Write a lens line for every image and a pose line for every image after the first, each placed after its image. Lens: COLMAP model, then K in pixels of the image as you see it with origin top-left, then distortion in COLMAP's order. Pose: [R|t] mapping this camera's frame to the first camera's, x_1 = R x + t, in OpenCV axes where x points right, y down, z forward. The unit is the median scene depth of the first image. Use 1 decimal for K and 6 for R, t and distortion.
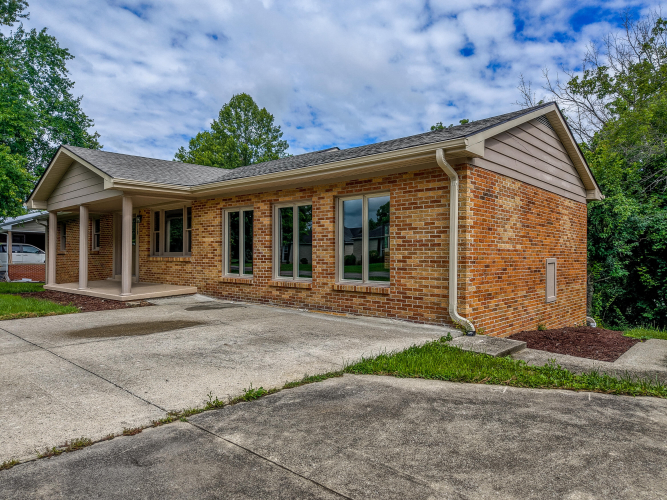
lens RADIAL K [[451.9, 0, 331.8], [0, 451.9, 252.6], [0, 0, 1]] dist [0.009603, -0.002597]
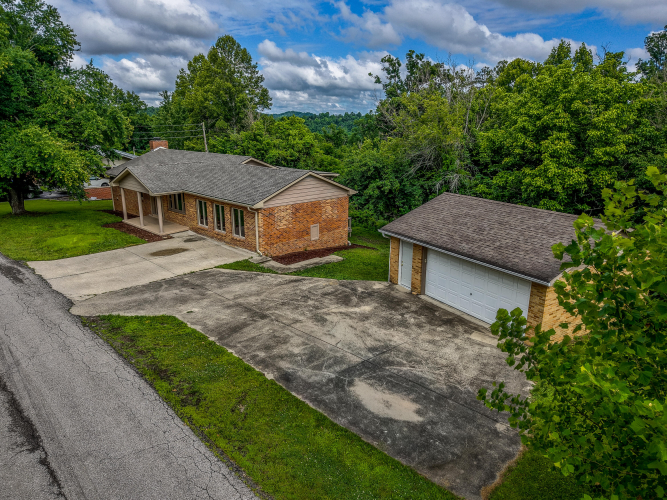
lens RADIAL K [[458.5, 0, 327.0], [0, 458.5, 248.4], [0, 0, 1]] dist [0.003201, -0.000092]
pose [[0.998902, 0.014364, -0.044599, 0.639083], [-0.001985, 0.963966, 0.266017, -0.544578], [0.046813, -0.265637, 0.962936, -1.579816]]
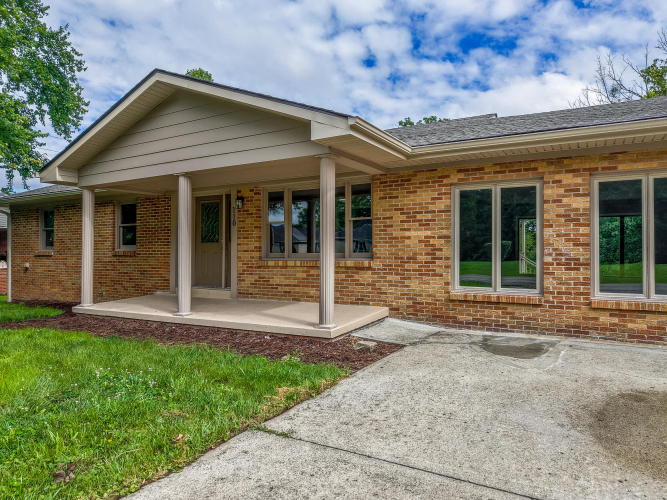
lens RADIAL K [[447.4, 0, 323.1], [0, 447.4, 248.6], [0, 0, 1]] dist [0.011896, -0.001784]
pose [[0.979809, 0.004293, 0.199892, -0.589329], [-0.001626, 0.999907, -0.013506, 0.001627], [-0.199931, 0.012909, 0.979725, 0.453315]]
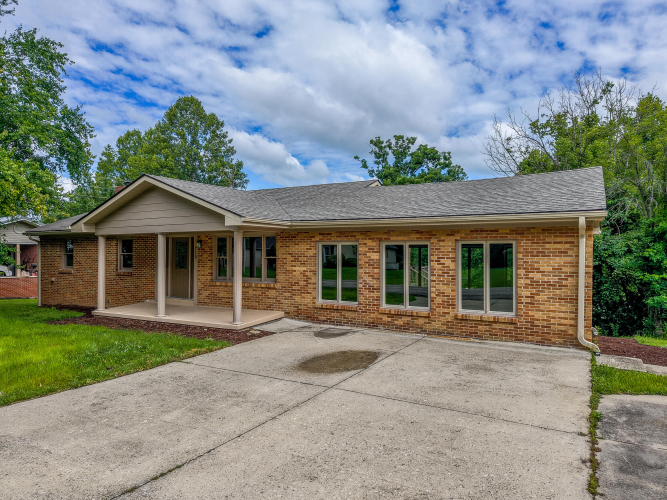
lens RADIAL K [[451.9, 0, 331.8], [0, 451.9, 252.6], [0, 0, 1]] dist [0.009603, -0.002597]
pose [[0.975771, 0.002715, 0.218778, -0.483182], [-0.003262, 0.999992, 0.002142, -0.077564], [-0.218771, -0.002803, 0.975772, -0.085380]]
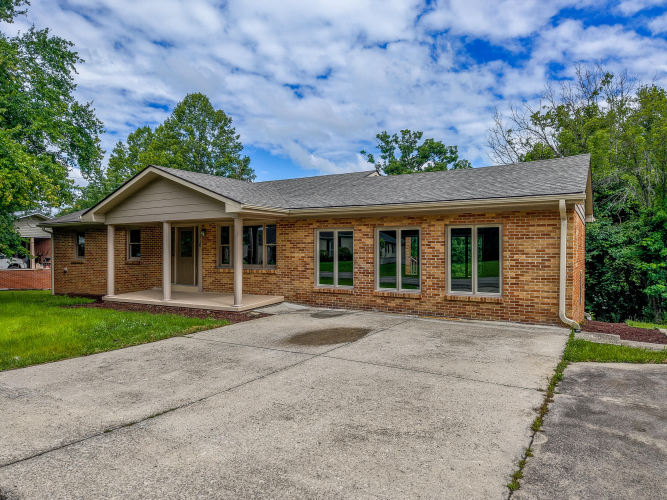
lens RADIAL K [[451.9, 0, 331.8], [0, 451.9, 252.6], [0, 0, 1]] dist [0.009603, -0.002597]
pose [[0.980311, -0.002679, 0.197442, -0.459859], [0.000872, 0.999957, 0.009237, -0.049453], [-0.197458, -0.008883, 0.980271, -0.141911]]
